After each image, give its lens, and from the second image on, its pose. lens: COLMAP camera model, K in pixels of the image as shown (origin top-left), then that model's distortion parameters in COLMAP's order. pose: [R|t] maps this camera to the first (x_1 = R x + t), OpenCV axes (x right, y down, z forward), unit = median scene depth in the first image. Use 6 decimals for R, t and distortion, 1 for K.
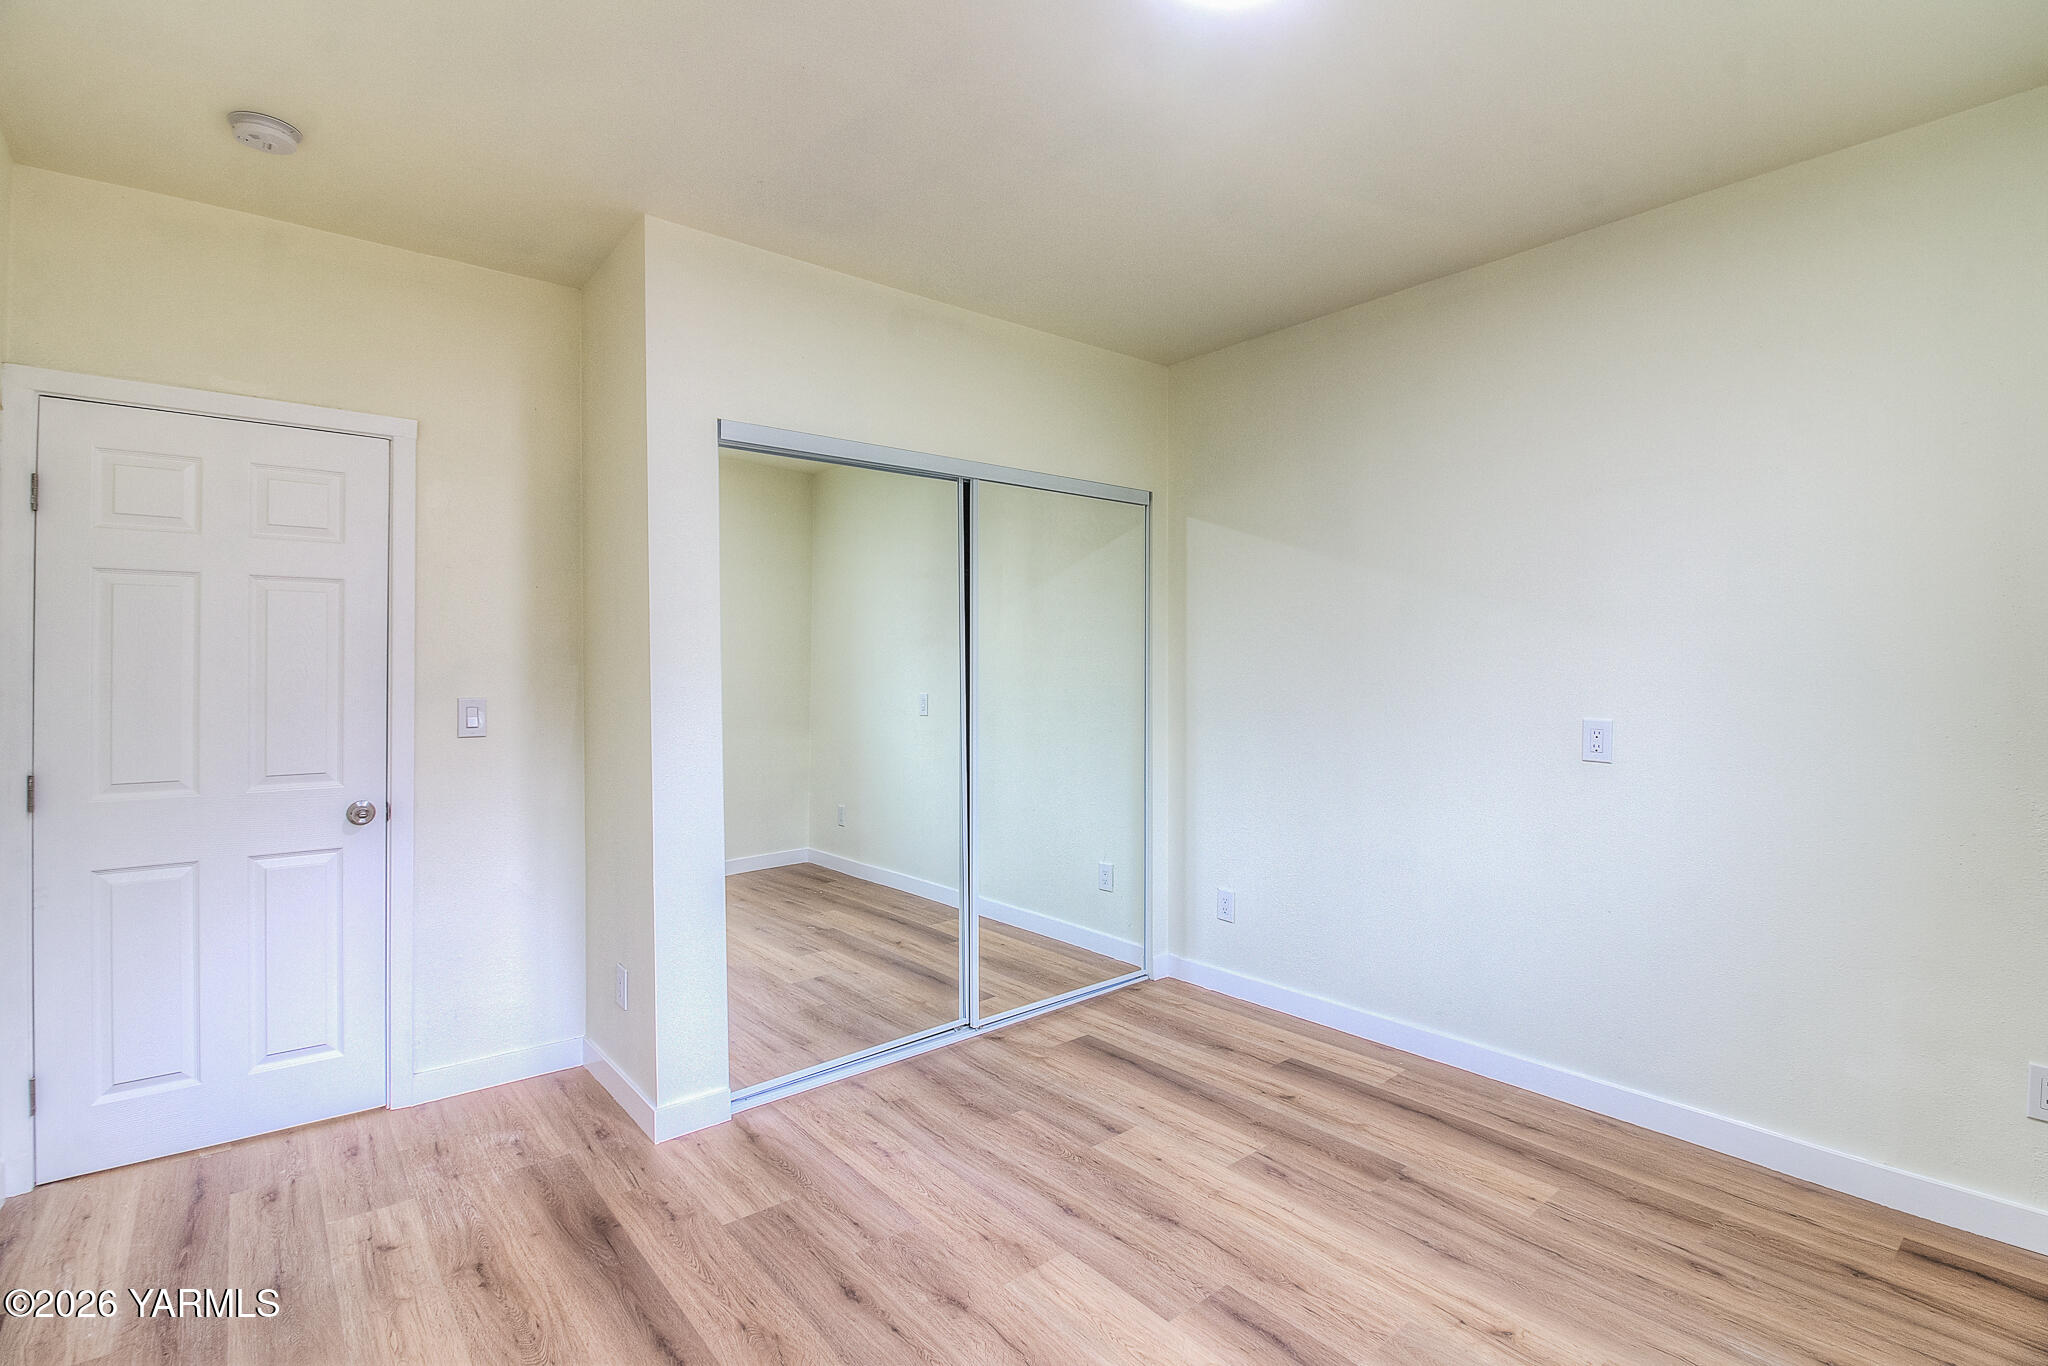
lens RADIAL K [[958.3, 0, 1044.1], [0, 958.3, 675.8], [0, 0, 1]] dist [-0.009818, -0.003335]
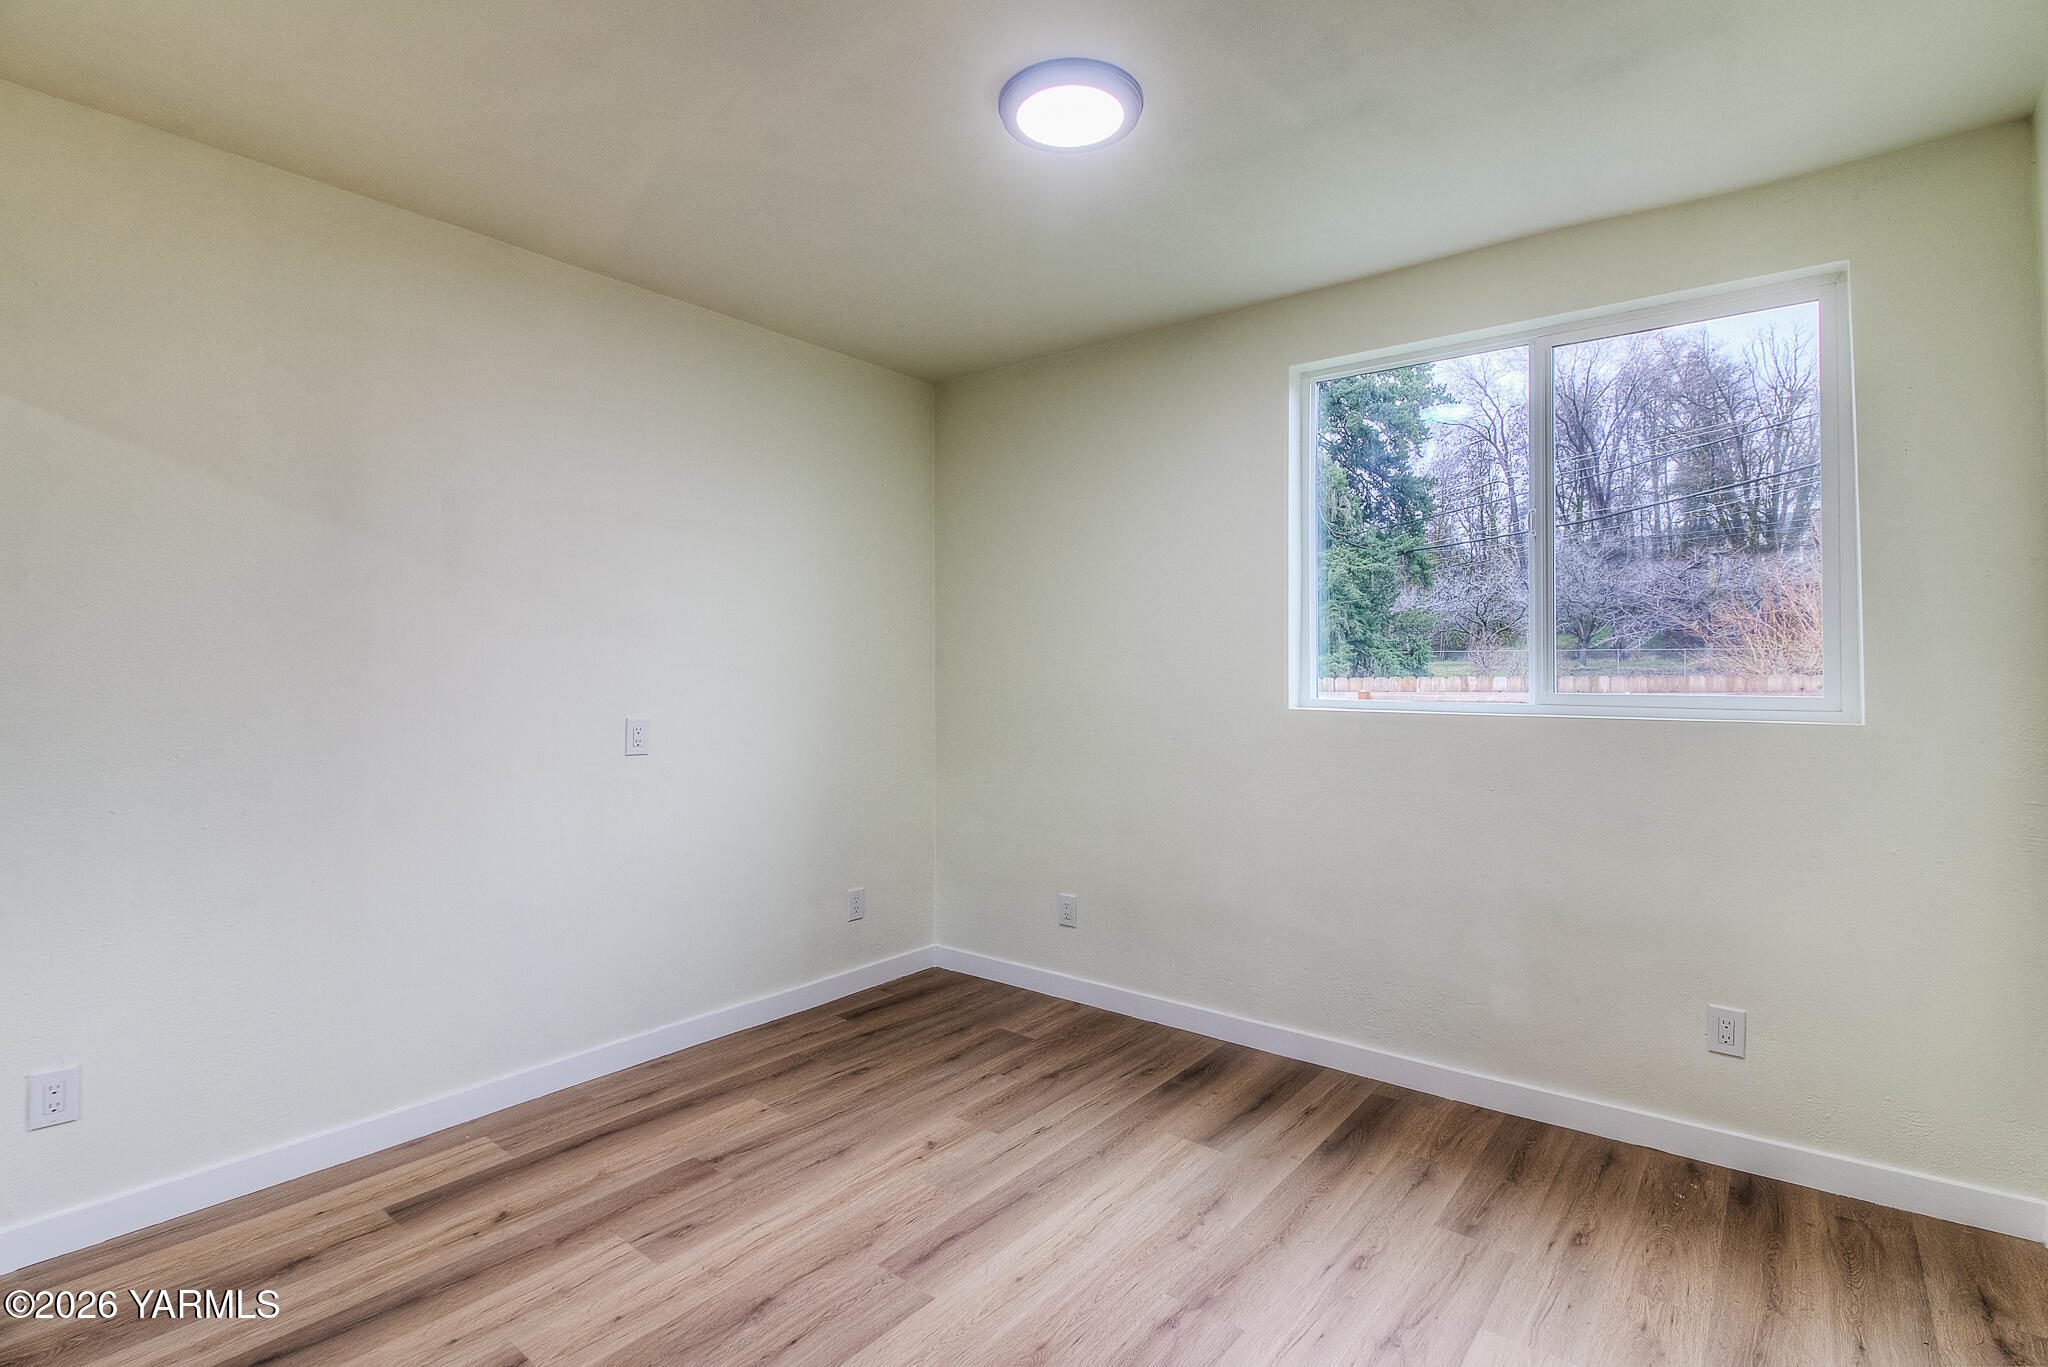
lens RADIAL K [[958.3, 0, 1044.2], [0, 958.3, 678.9], [0, 0, 1]] dist [-0.009818, -0.003335]
pose [[-0.209207, 0.002125, 0.977869, -0.689003], [0.006179, 0.999981, -0.000851, 0.003905], [-0.977852, 0.005864, -0.209216, 0.829821]]
